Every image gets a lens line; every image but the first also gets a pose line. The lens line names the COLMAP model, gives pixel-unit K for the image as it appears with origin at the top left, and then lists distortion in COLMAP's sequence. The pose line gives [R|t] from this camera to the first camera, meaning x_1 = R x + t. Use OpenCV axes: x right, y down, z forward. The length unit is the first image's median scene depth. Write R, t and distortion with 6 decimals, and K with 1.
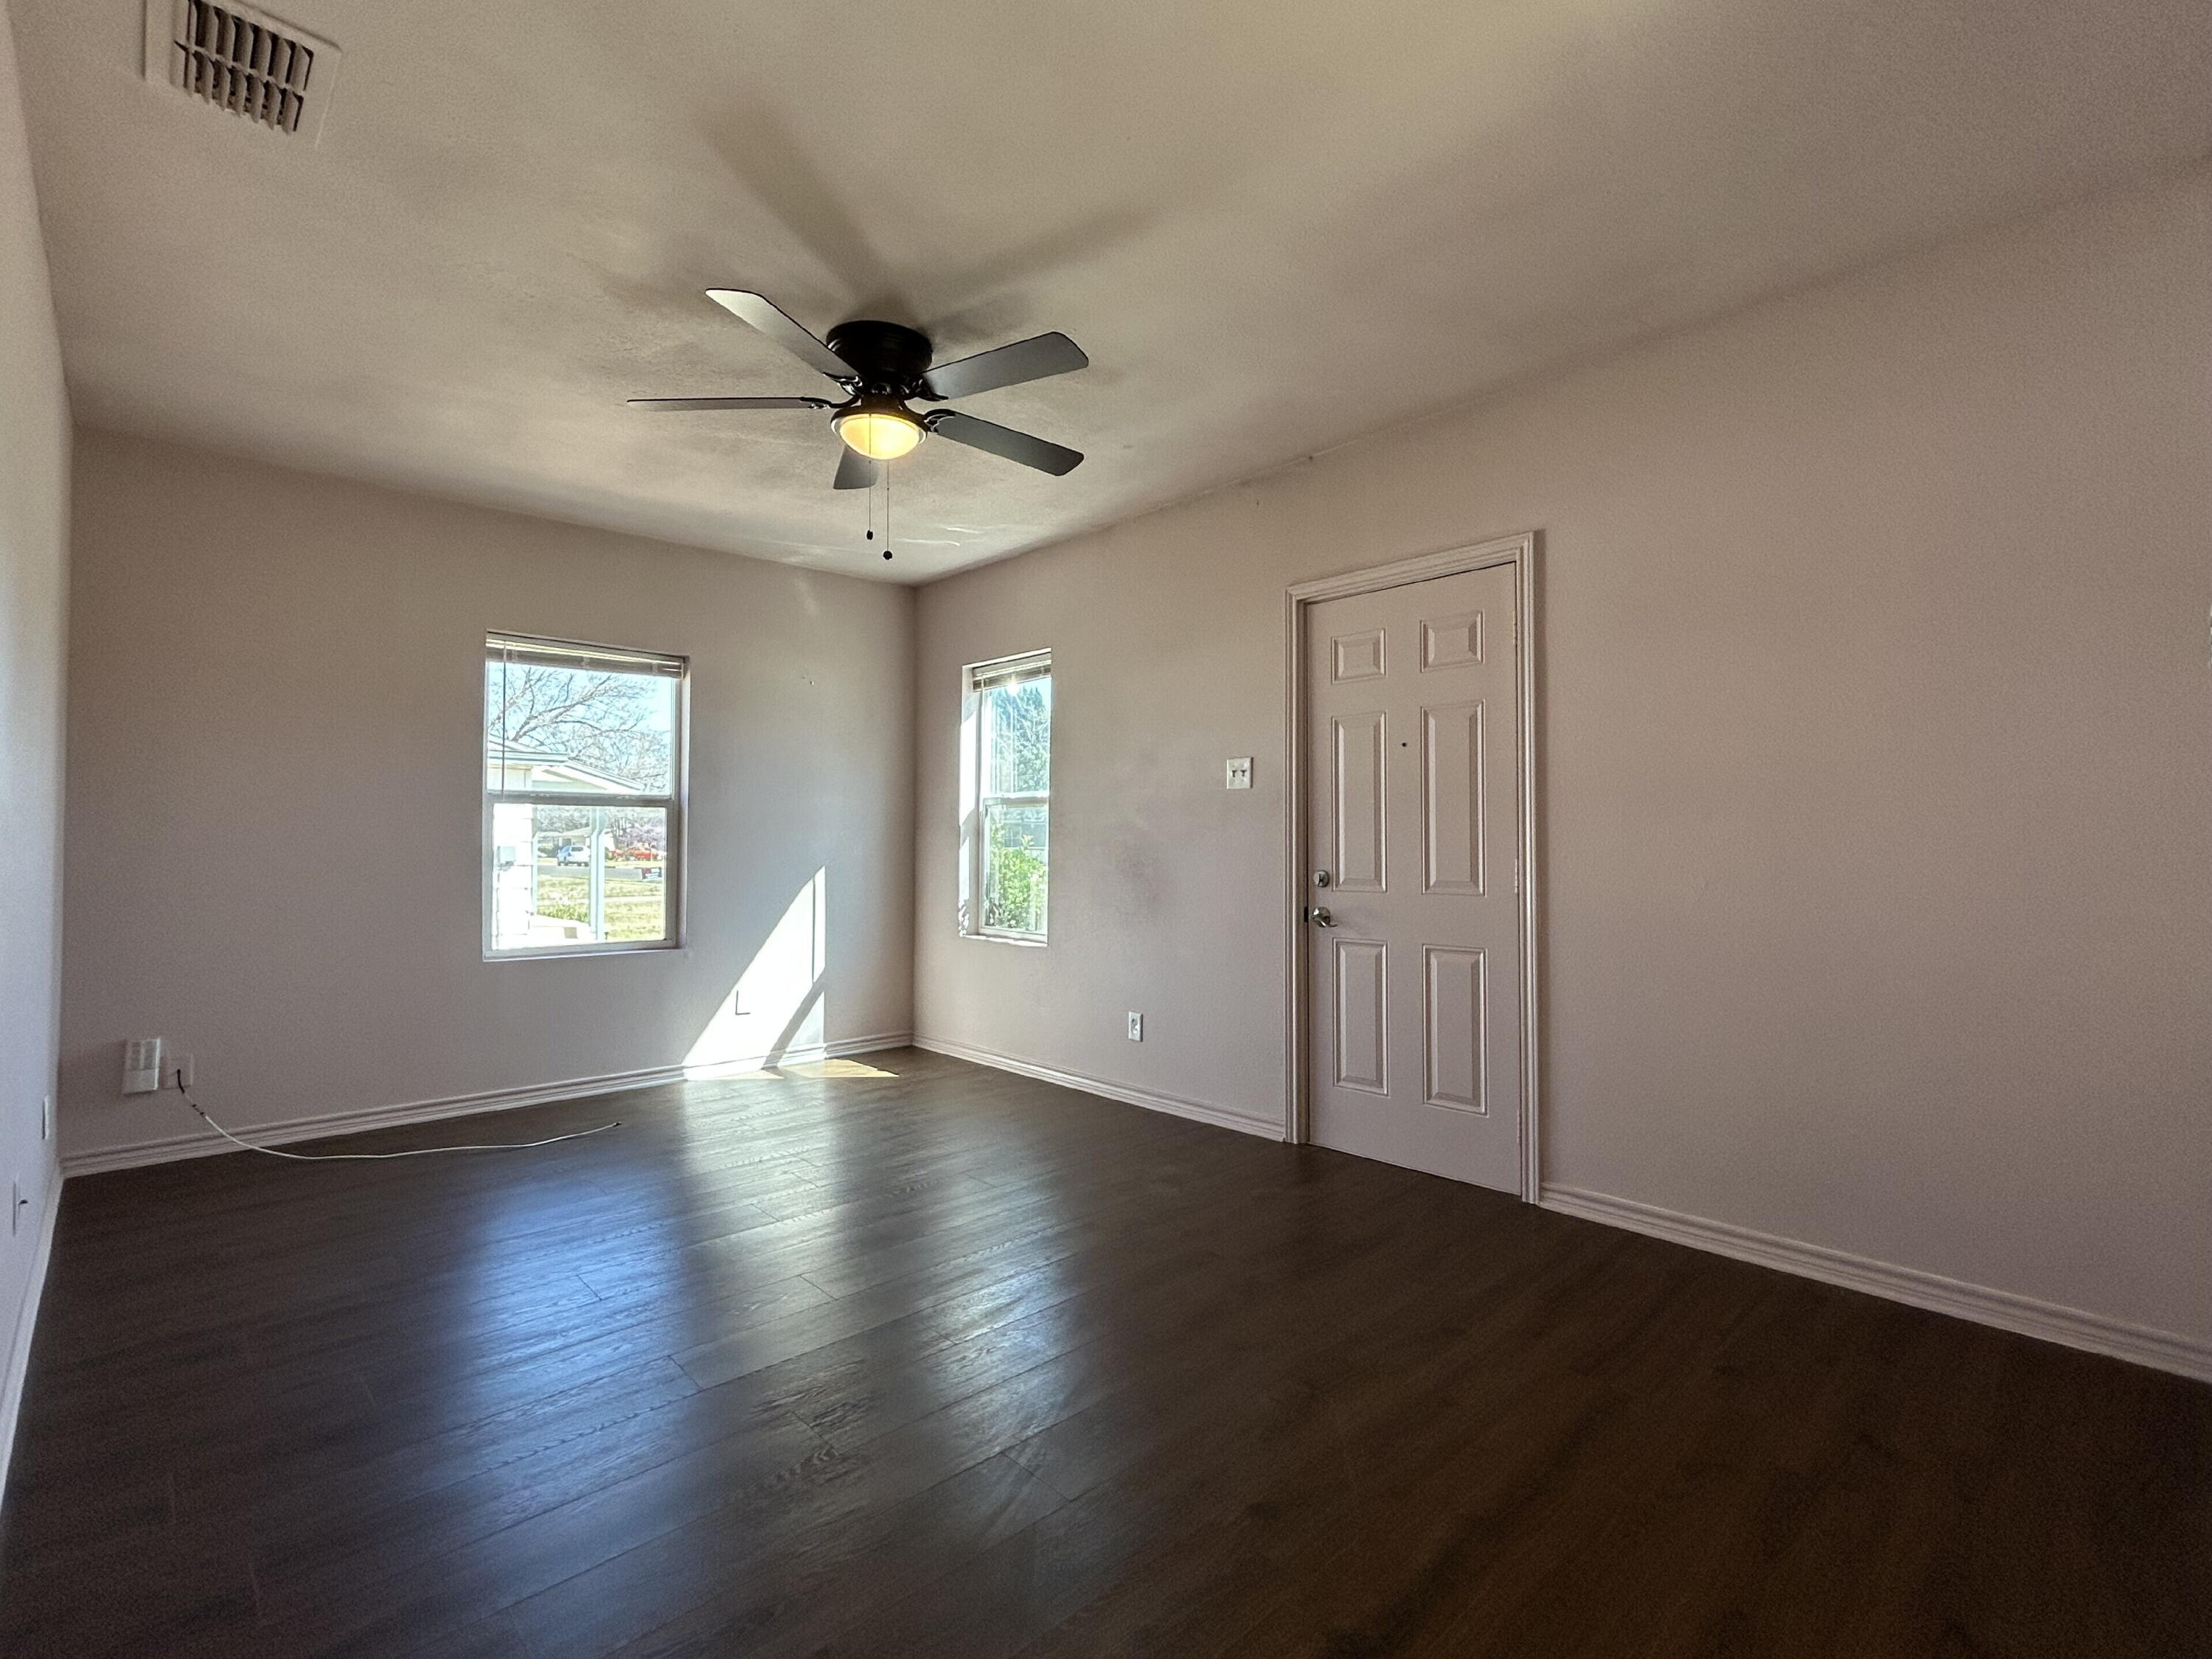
lens RADIAL K [[1039.0, 0, 1108.7], [0, 1039.0, 825.5], [0, 0, 1]] dist [-0.000492, -0.000344]
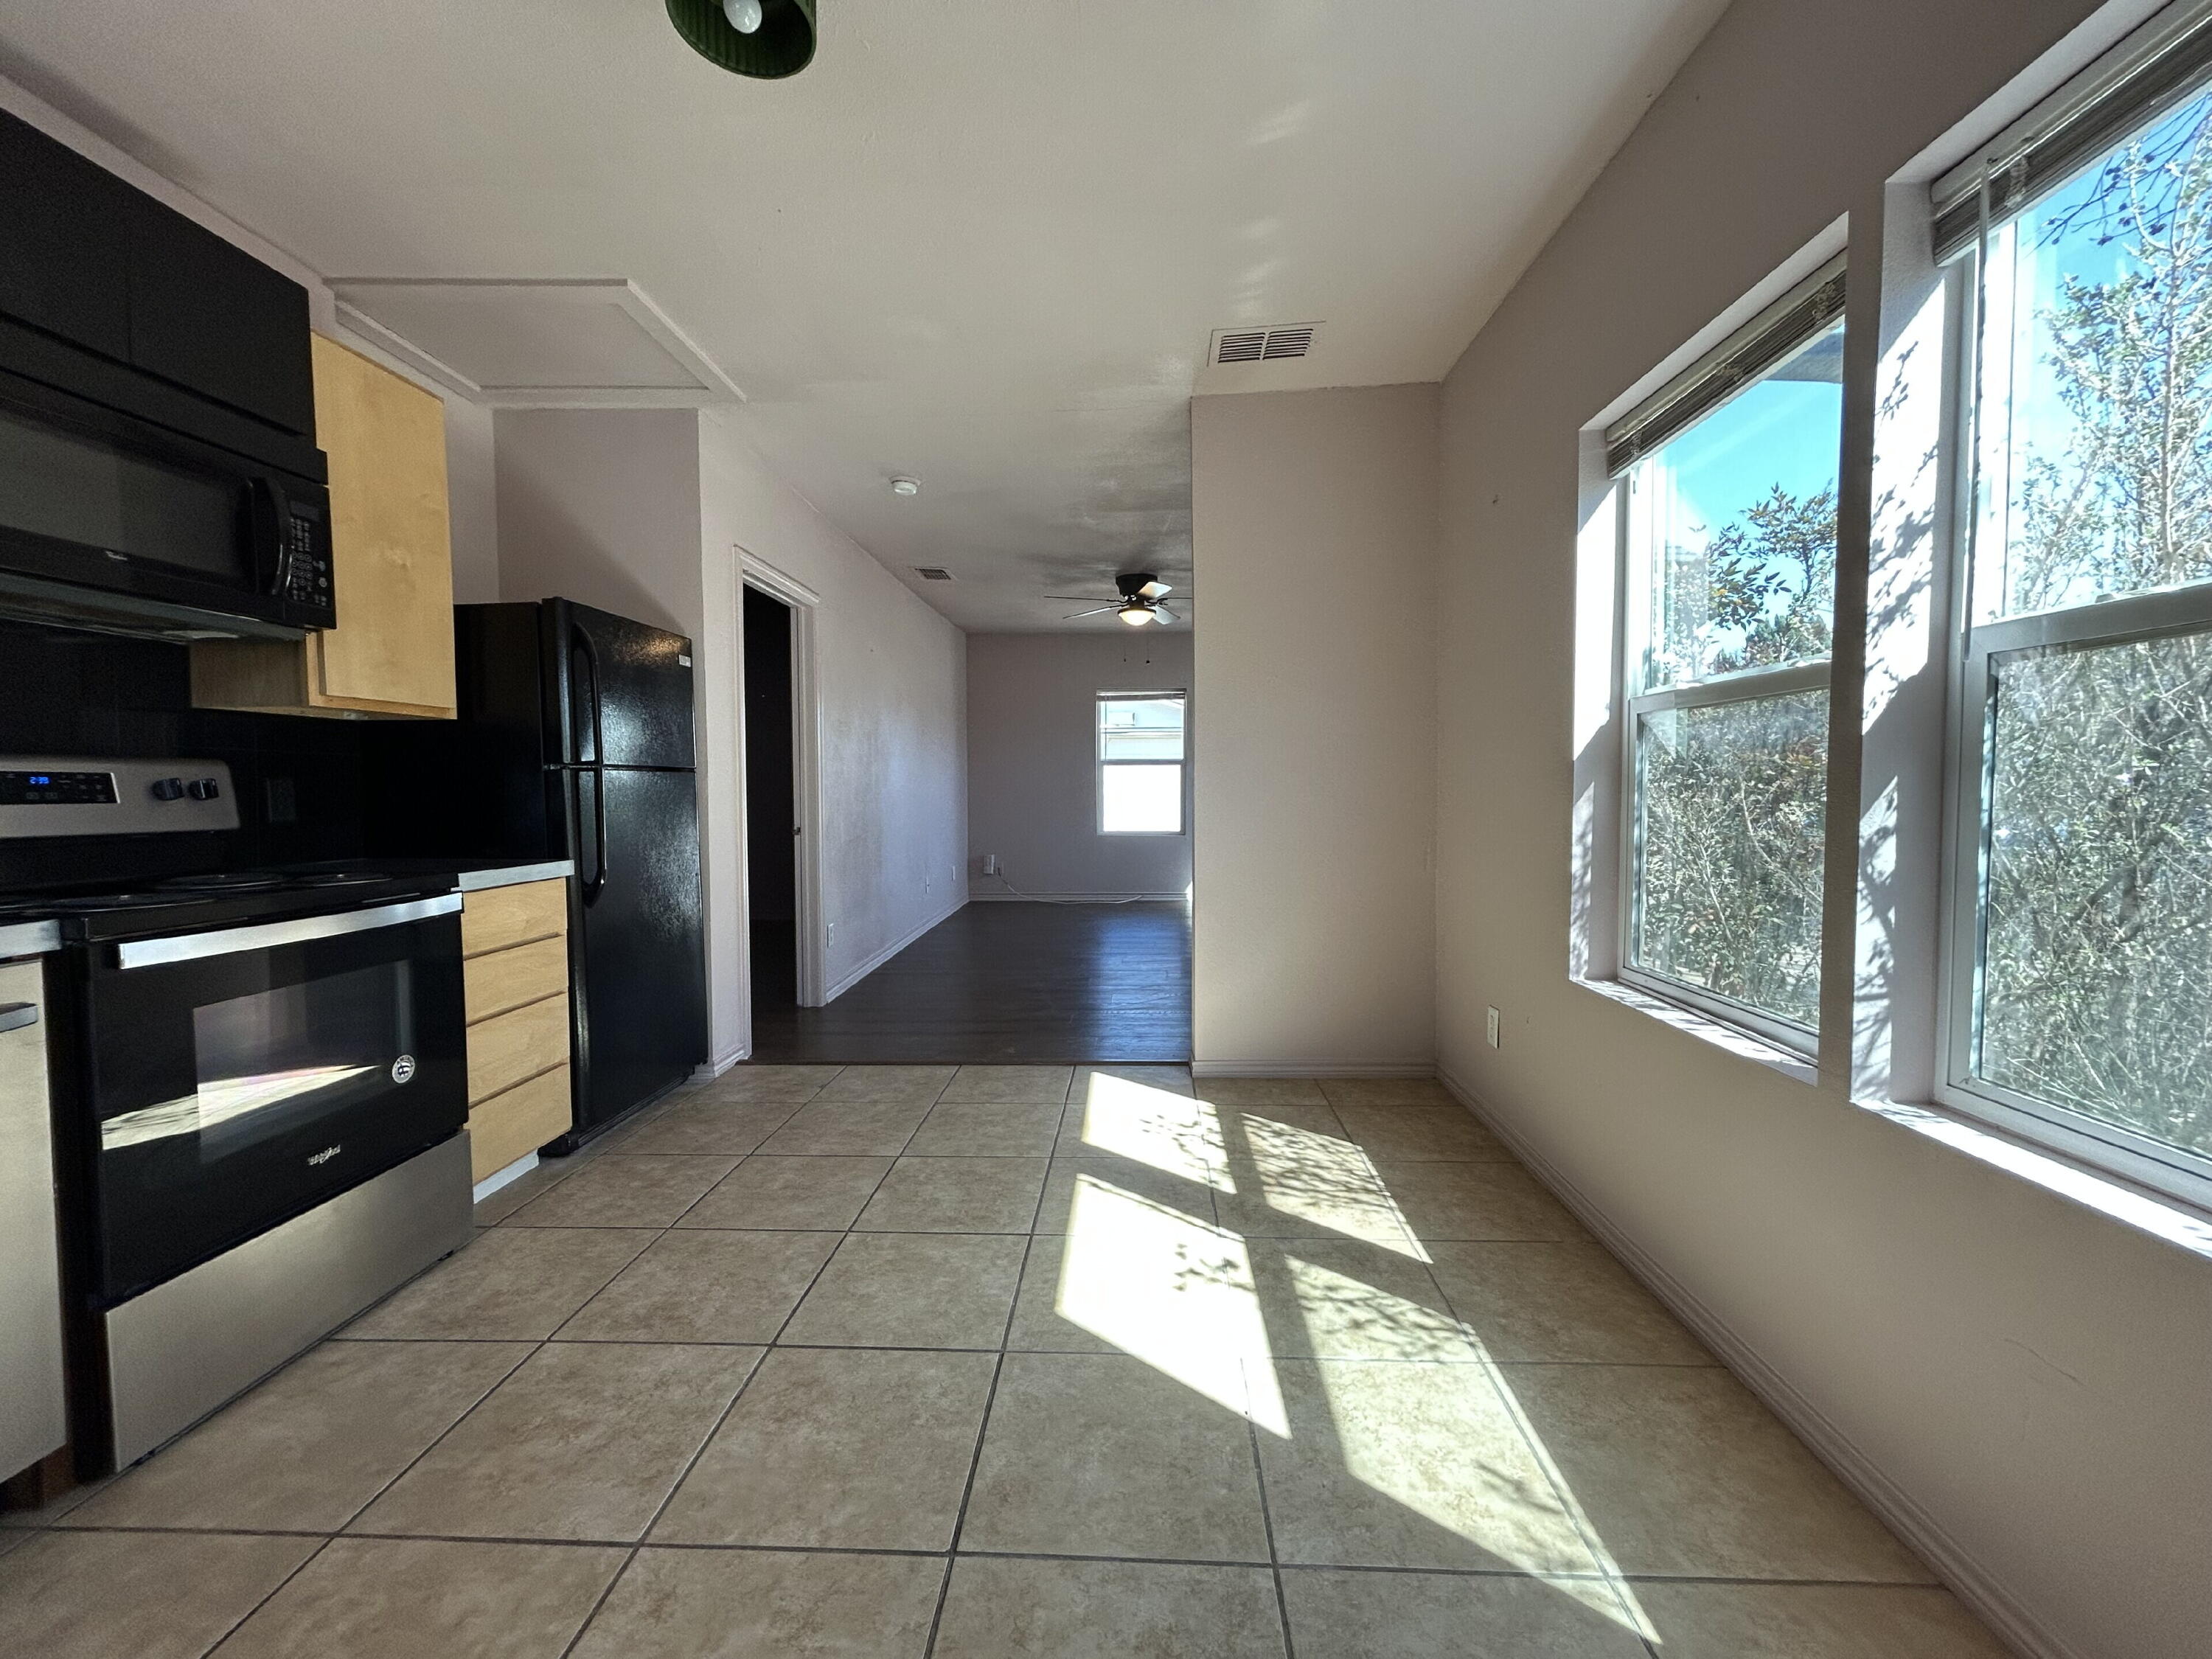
lens RADIAL K [[886.3, 0, 1107.0], [0, 886.3, 826.8], [0, 0, 1]] dist [0.002804, 0.000226]
pose [[0.702054, 0.028304, -0.711561, 0.864091], [0.017687, 0.998209, 0.057156, 0.002853], [0.711904, -0.052712, 0.700296, -0.381119]]
